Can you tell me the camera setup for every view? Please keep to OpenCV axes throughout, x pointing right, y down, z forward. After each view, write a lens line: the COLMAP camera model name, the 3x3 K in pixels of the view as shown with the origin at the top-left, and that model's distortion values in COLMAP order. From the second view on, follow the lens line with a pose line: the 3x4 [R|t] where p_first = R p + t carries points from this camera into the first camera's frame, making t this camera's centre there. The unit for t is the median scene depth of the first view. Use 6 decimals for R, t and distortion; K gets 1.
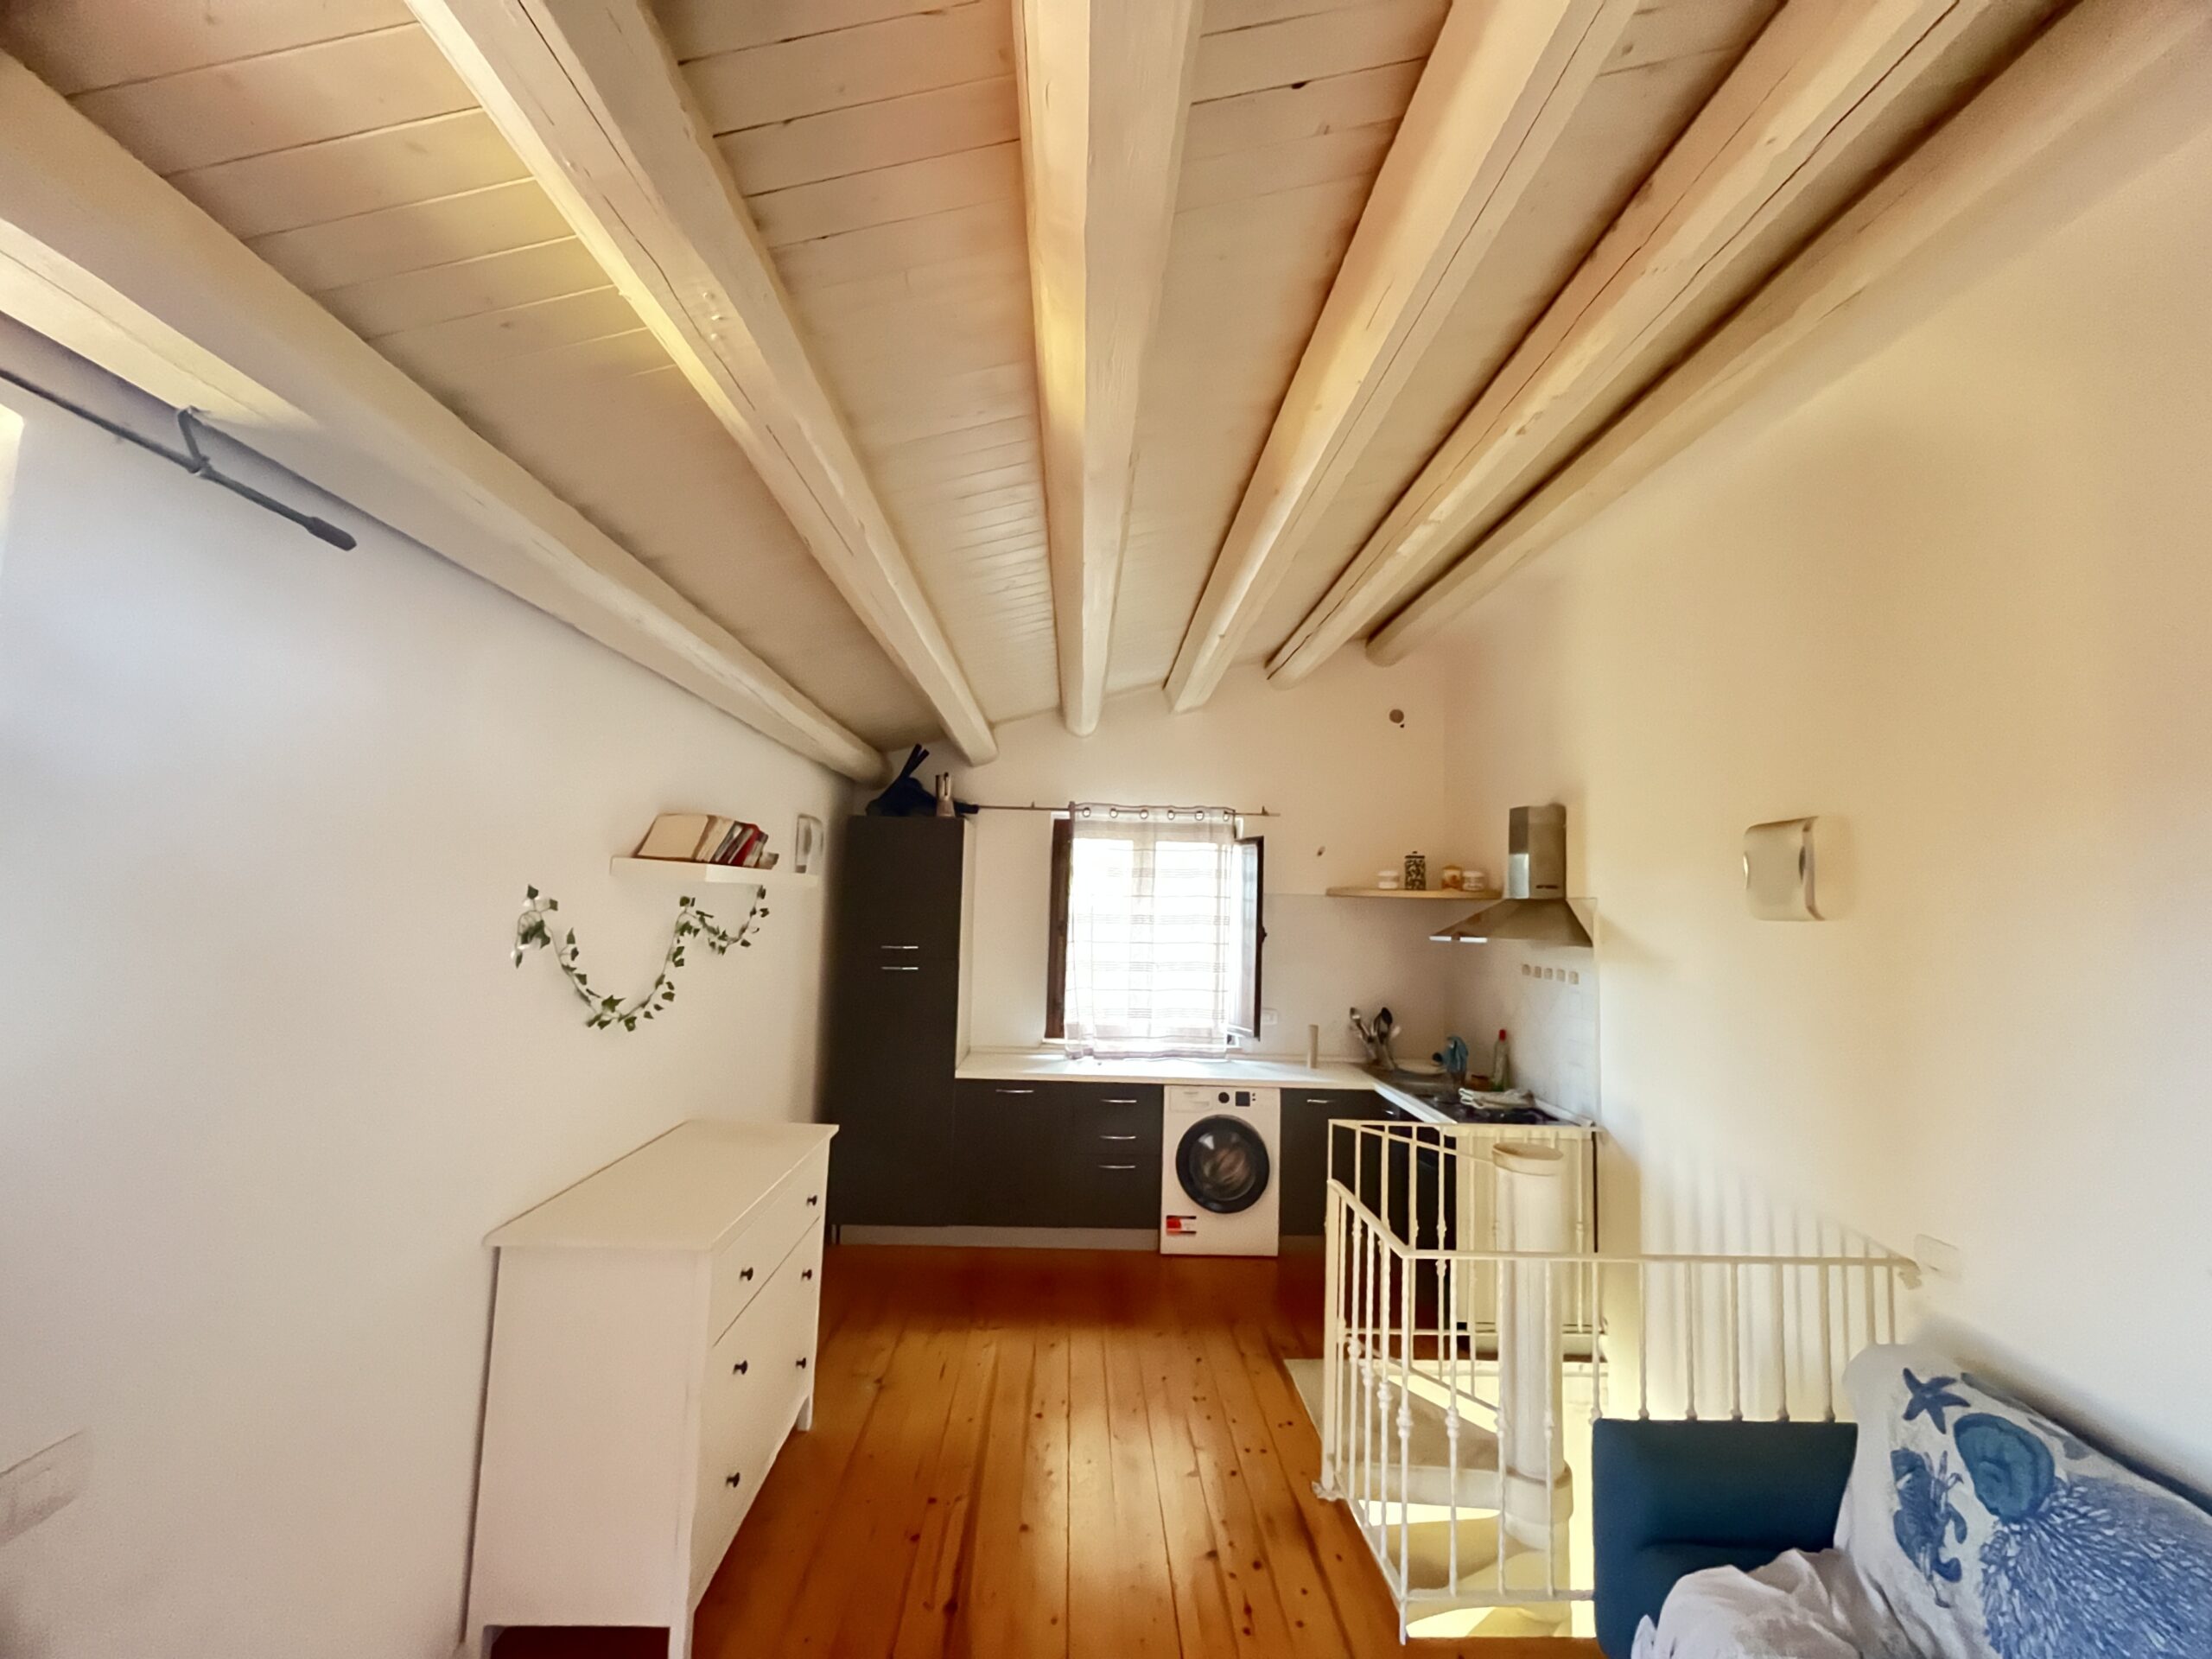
lens RADIAL K [[901.3, 0, 1111.0], [0, 901.3, 830.4], [0, 0, 1]] dist [-0.000654, -0.000274]
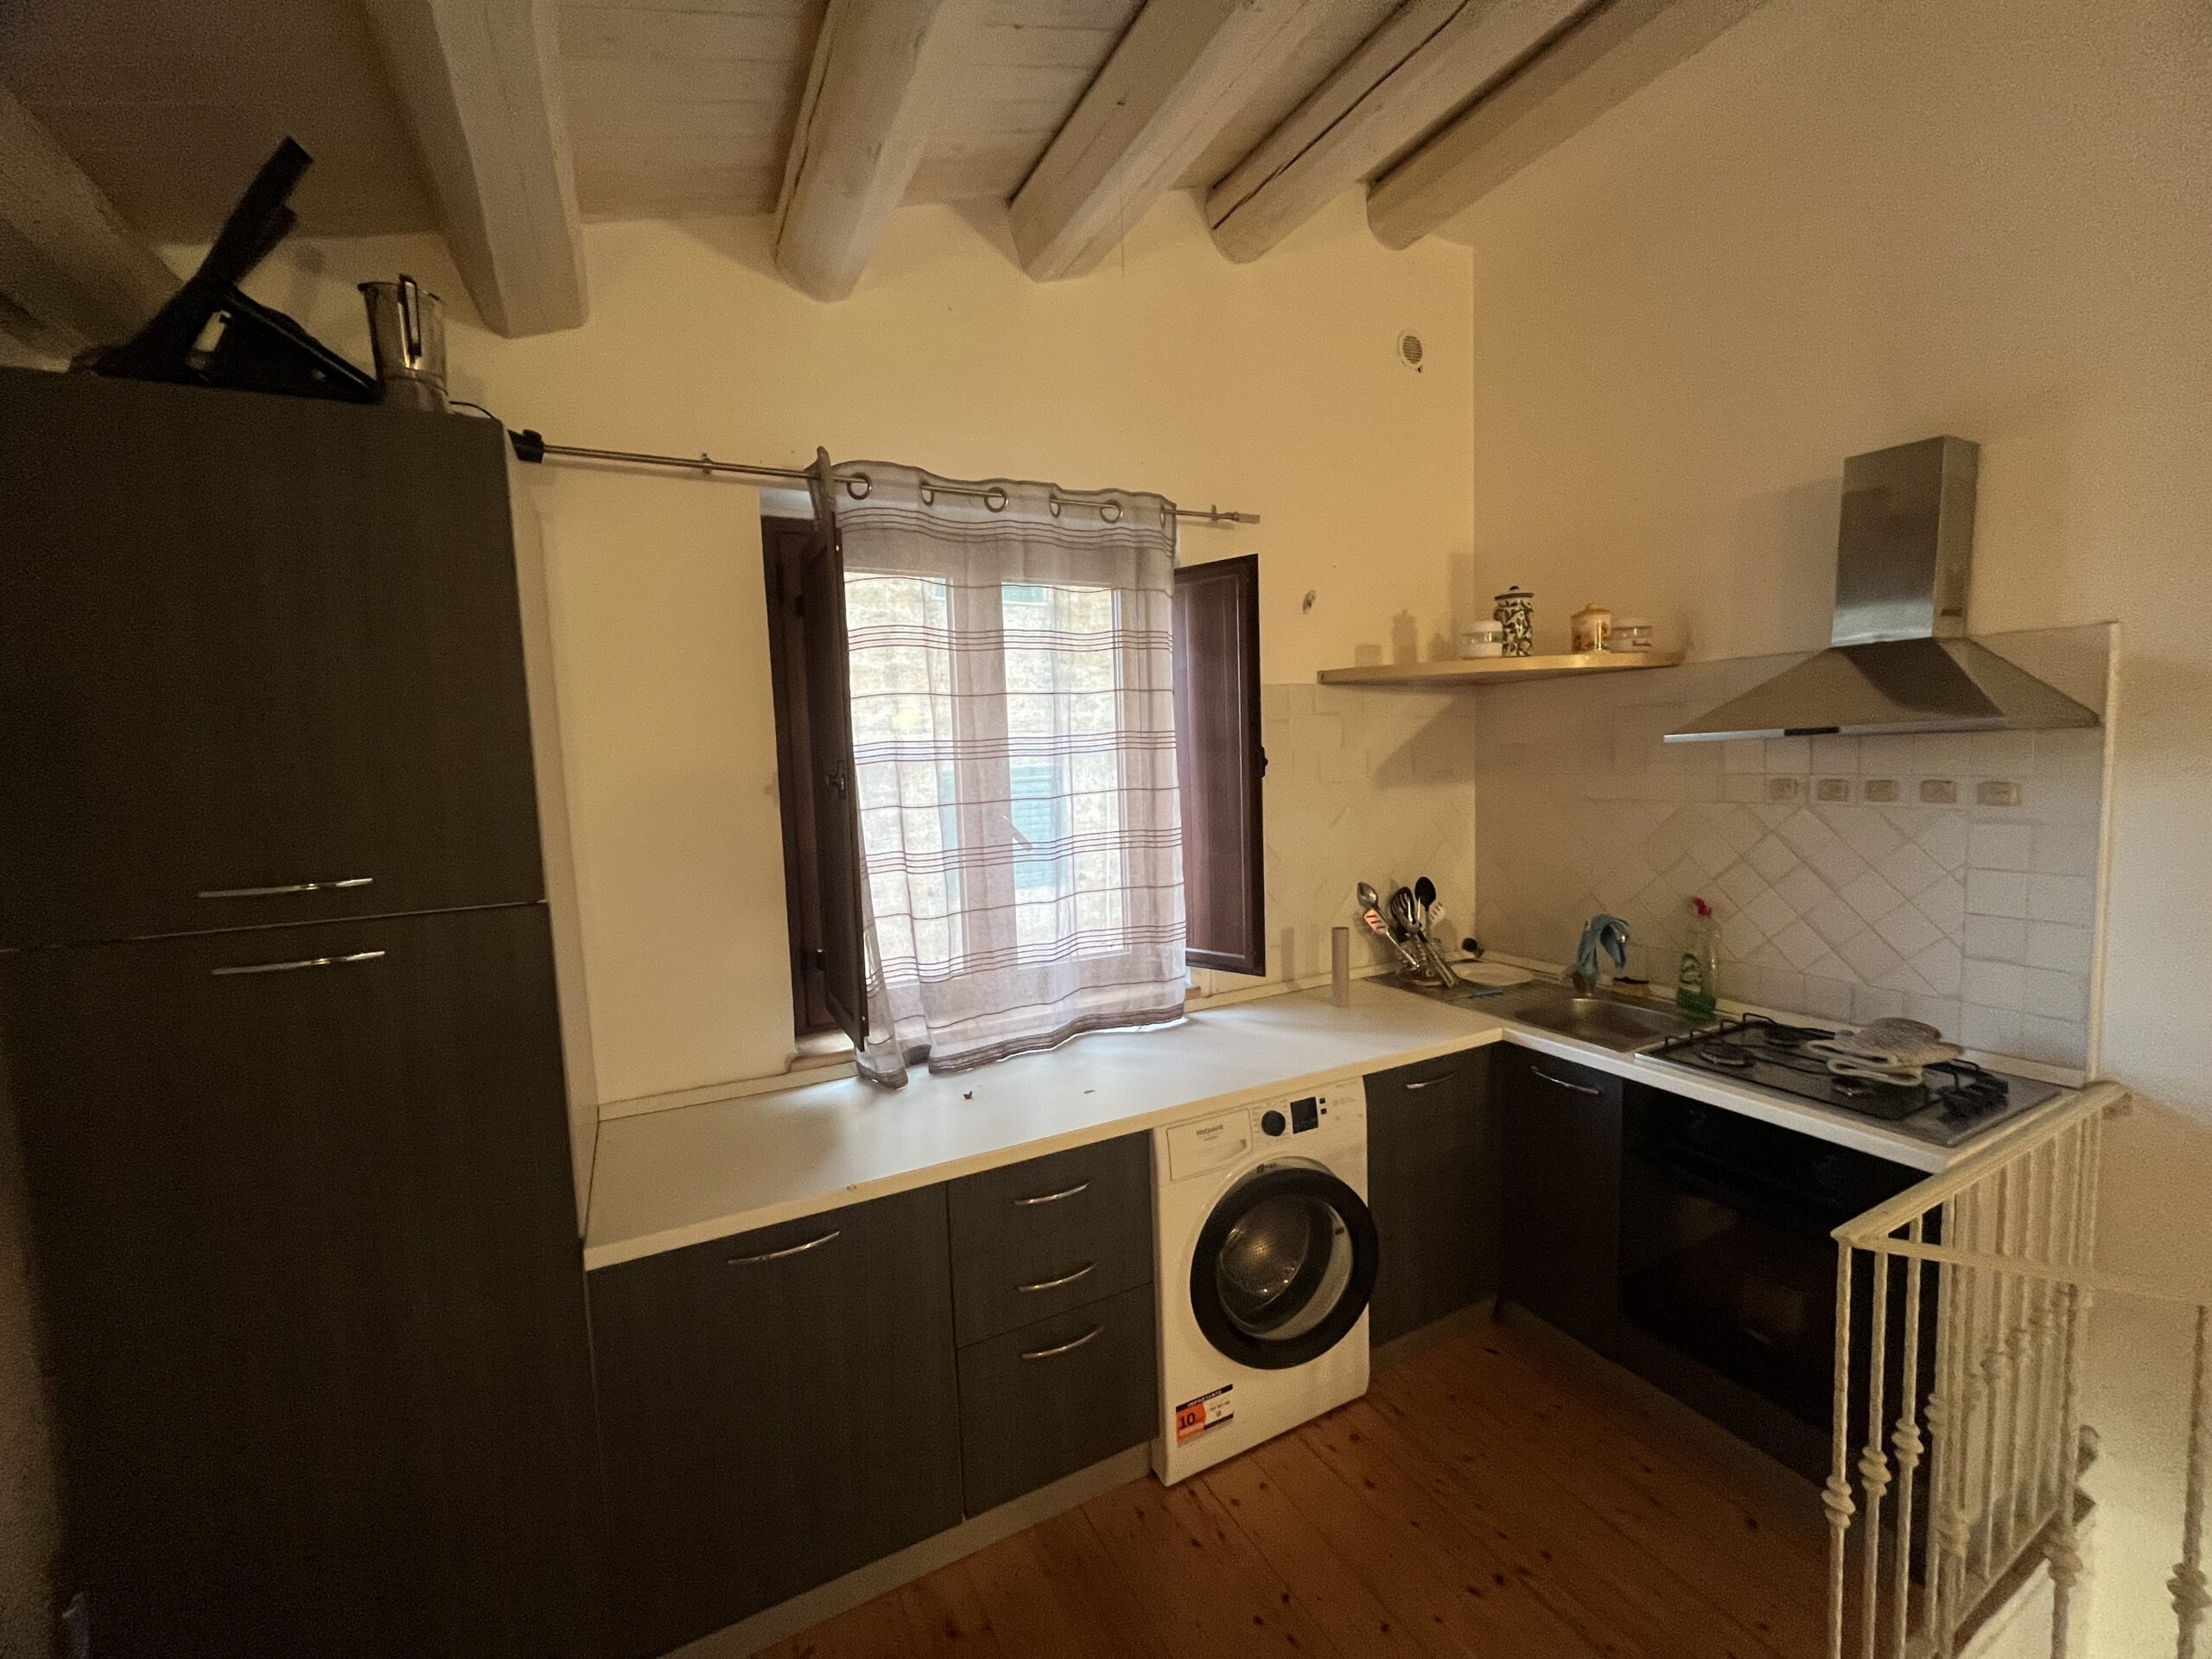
lens RADIAL K [[901.3, 0, 1111.0], [0, 901.3, 830.4], [0, 0, 1]] dist [-0.000654, -0.000274]
pose [[0.912764, -0.097871, 0.396590, -0.112992], [0.030906, 0.984636, 0.171861, 0.072585], [-0.407317, -0.144612, 0.901765, 0.649388]]
